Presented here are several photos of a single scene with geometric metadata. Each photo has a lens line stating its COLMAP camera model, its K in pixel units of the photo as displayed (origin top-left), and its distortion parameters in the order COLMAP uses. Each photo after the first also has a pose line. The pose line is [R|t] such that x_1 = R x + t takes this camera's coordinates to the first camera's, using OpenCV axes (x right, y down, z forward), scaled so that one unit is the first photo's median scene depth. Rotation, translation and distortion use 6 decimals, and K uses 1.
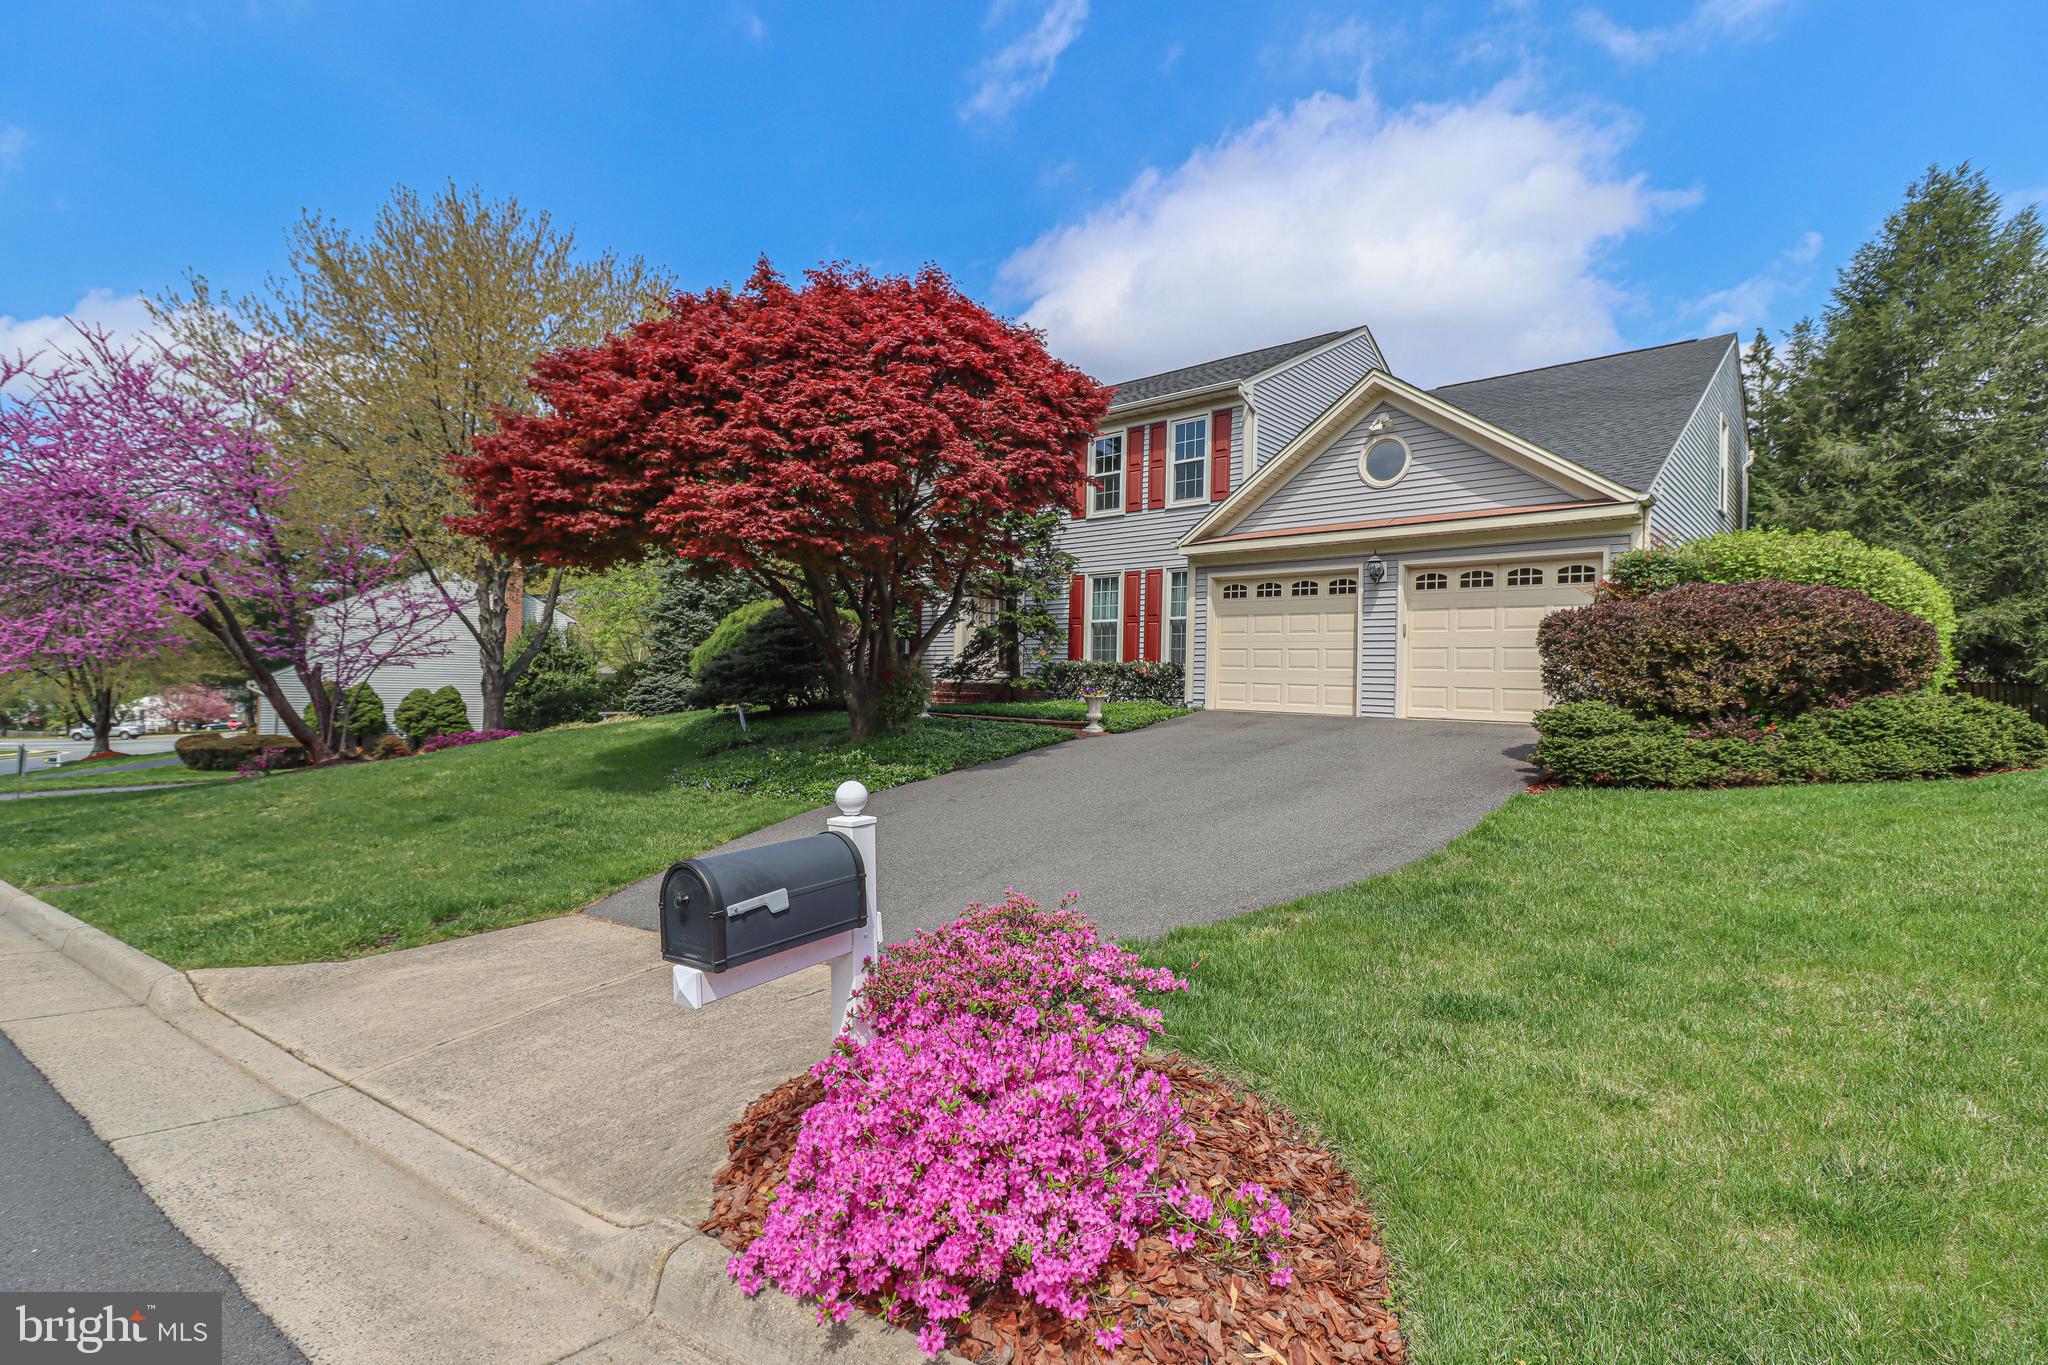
lens RADIAL K [[951.2, 0, 1027.2], [0, 951.2, 687.9], [0, 0, 1]] dist [0.001279, -0.013454]
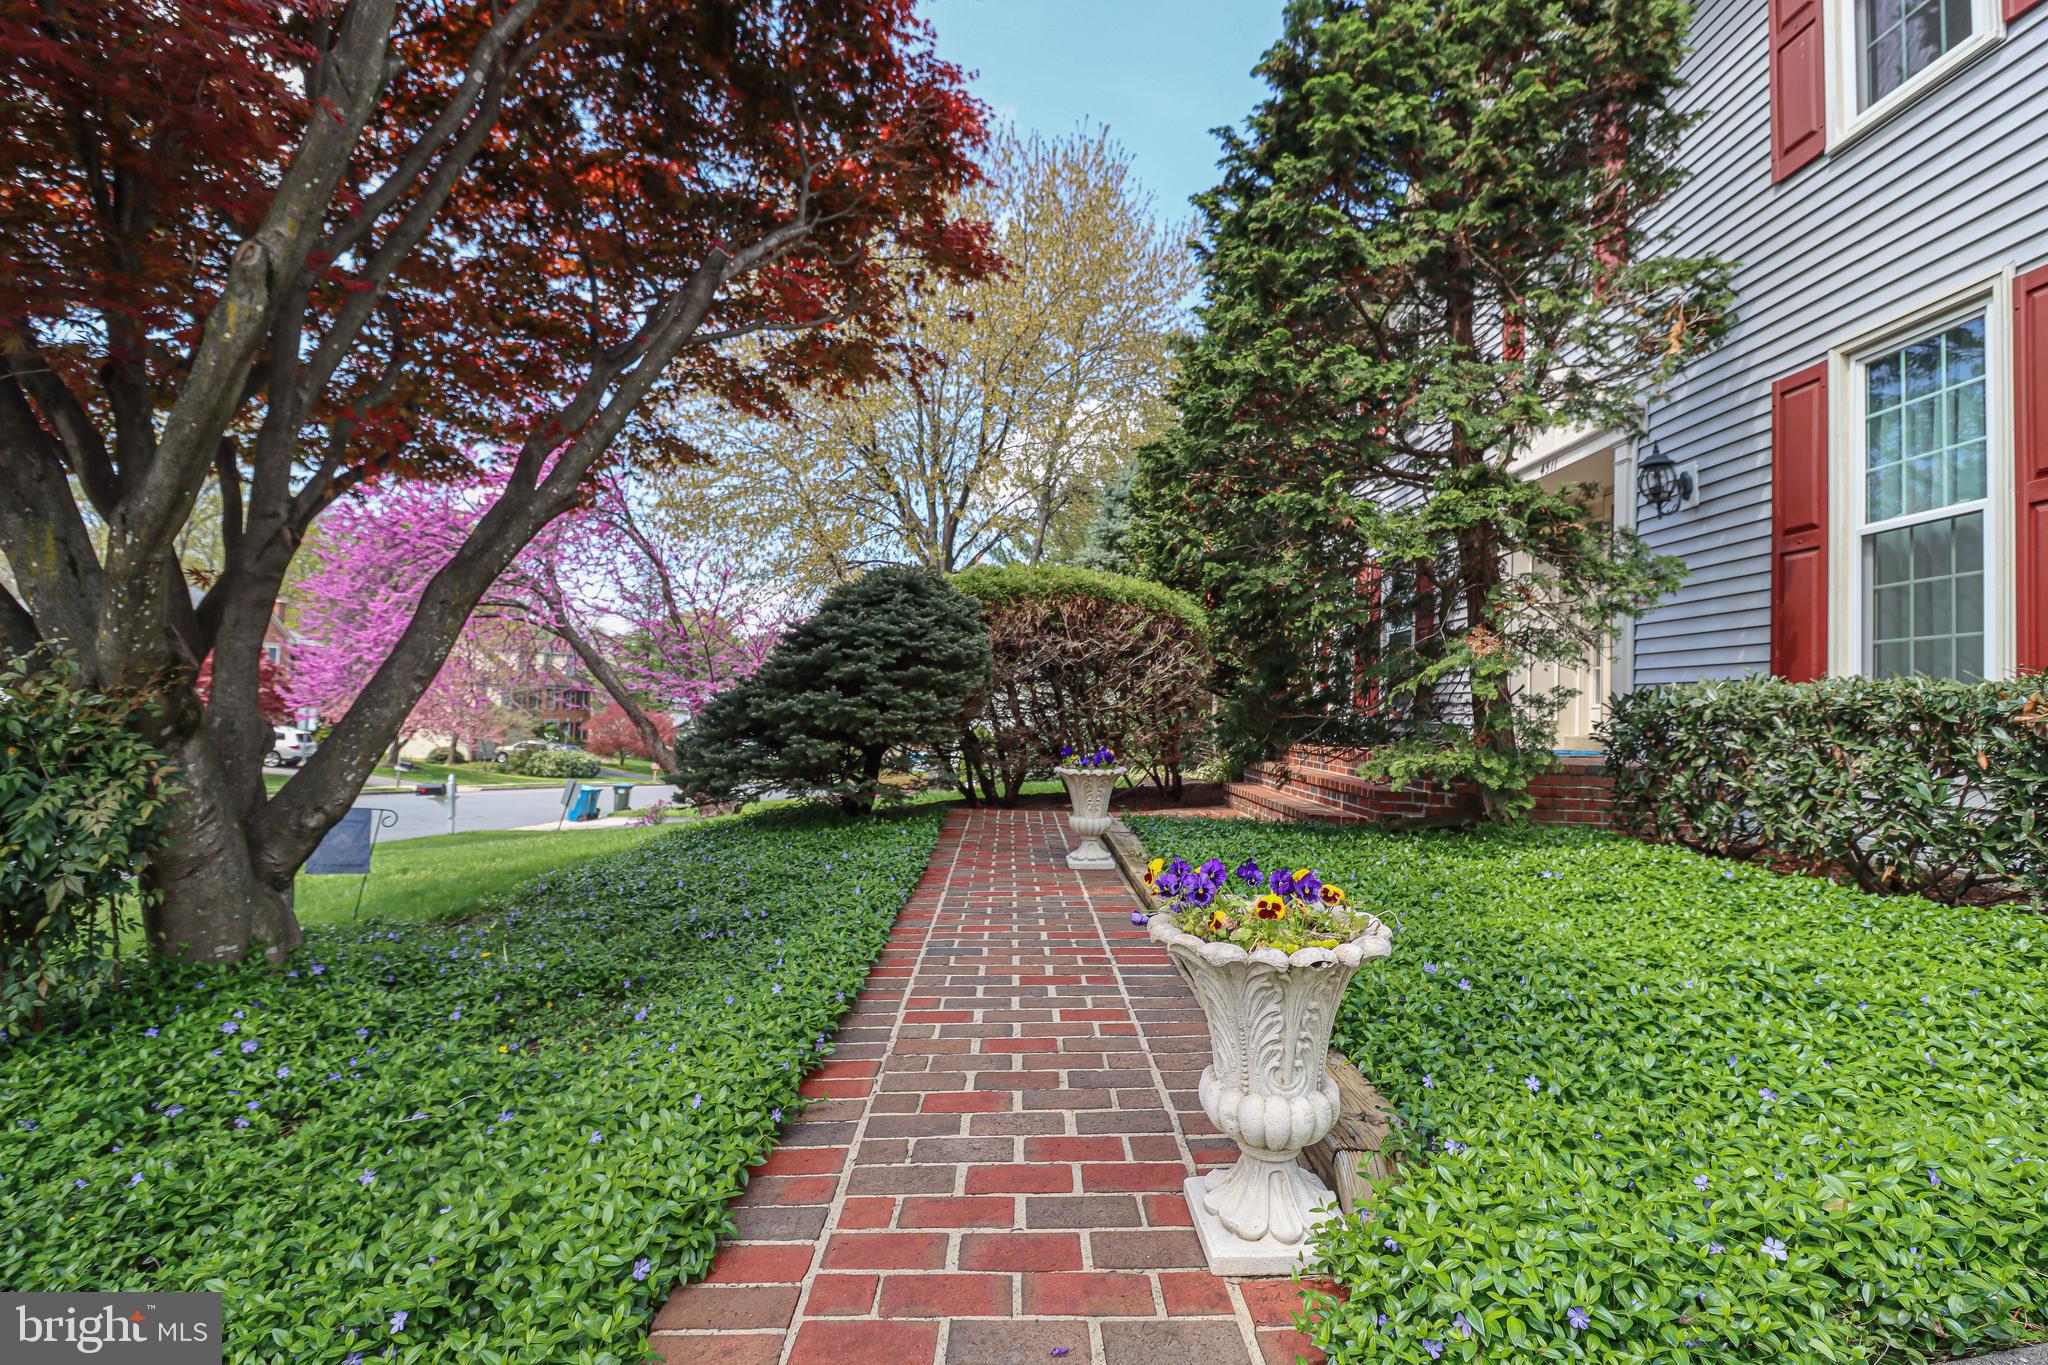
lens RADIAL K [[951.2, 0, 1027.2], [0, 951.2, 687.9], [0, 0, 1]] dist [0.001279, -0.013454]
pose [[0.672886, -0.015059, -0.739593, 0.109206], [-0.017923, 0.999167, -0.036650, -0.014210], [0.739529, 0.037917, 0.672056, 0.698990]]
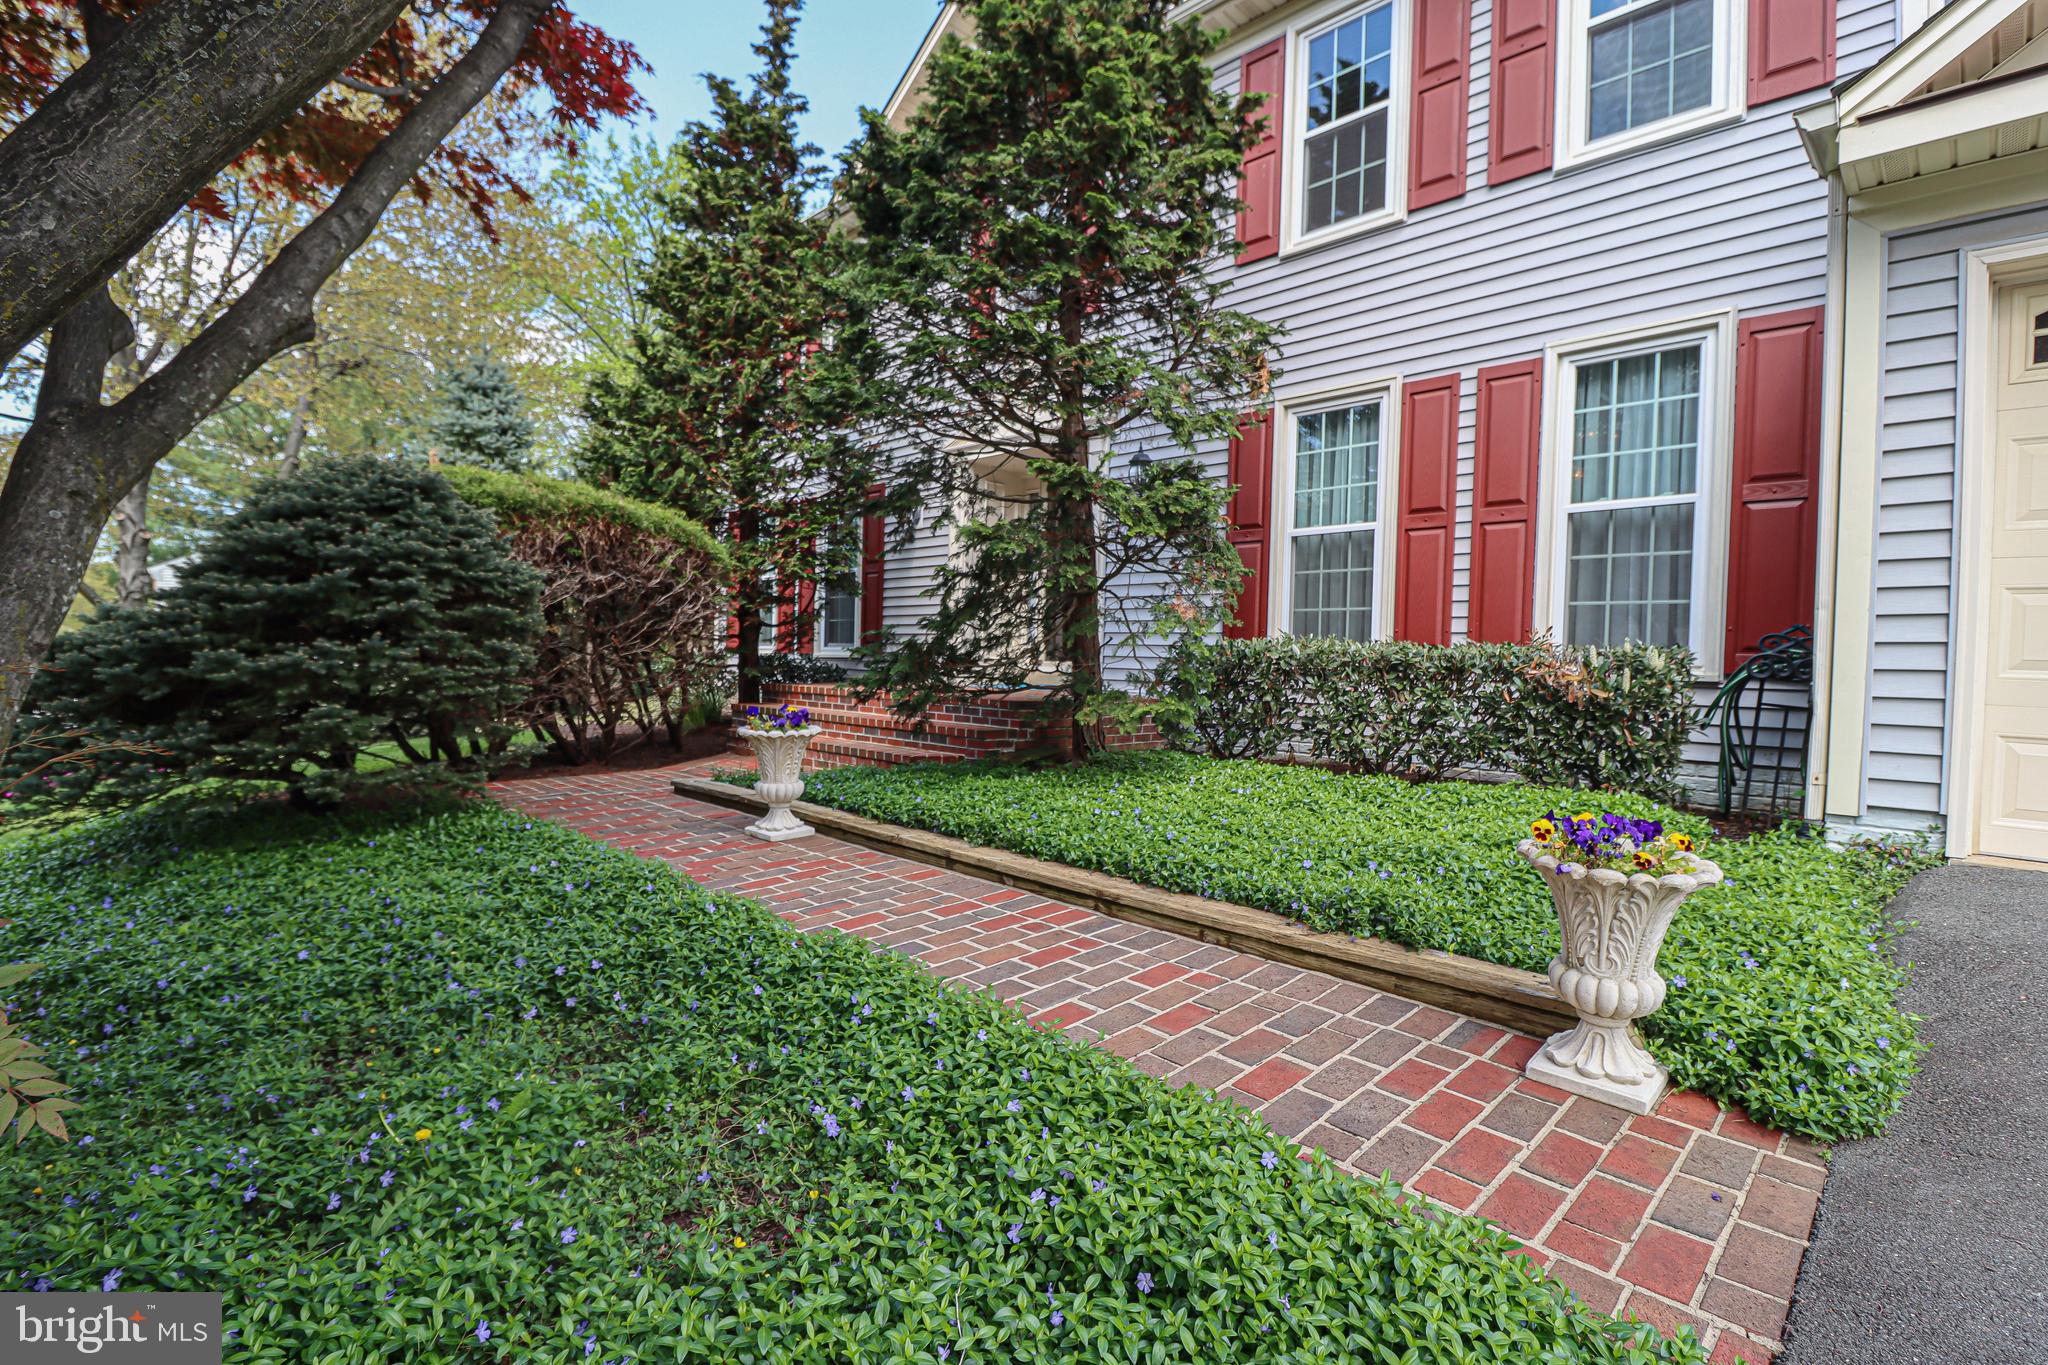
lens RADIAL K [[952.2, 0, 1026.6], [0, 952.2, 682.0], [0, 0, 1]] dist [0.001150, -0.011620]
pose [[0.997783, 0.007736, -0.066096, -0.011975], [-0.006473, 0.999793, 0.019296, -0.018668], [0.066231, -0.018825, 0.997627, 0.653604]]
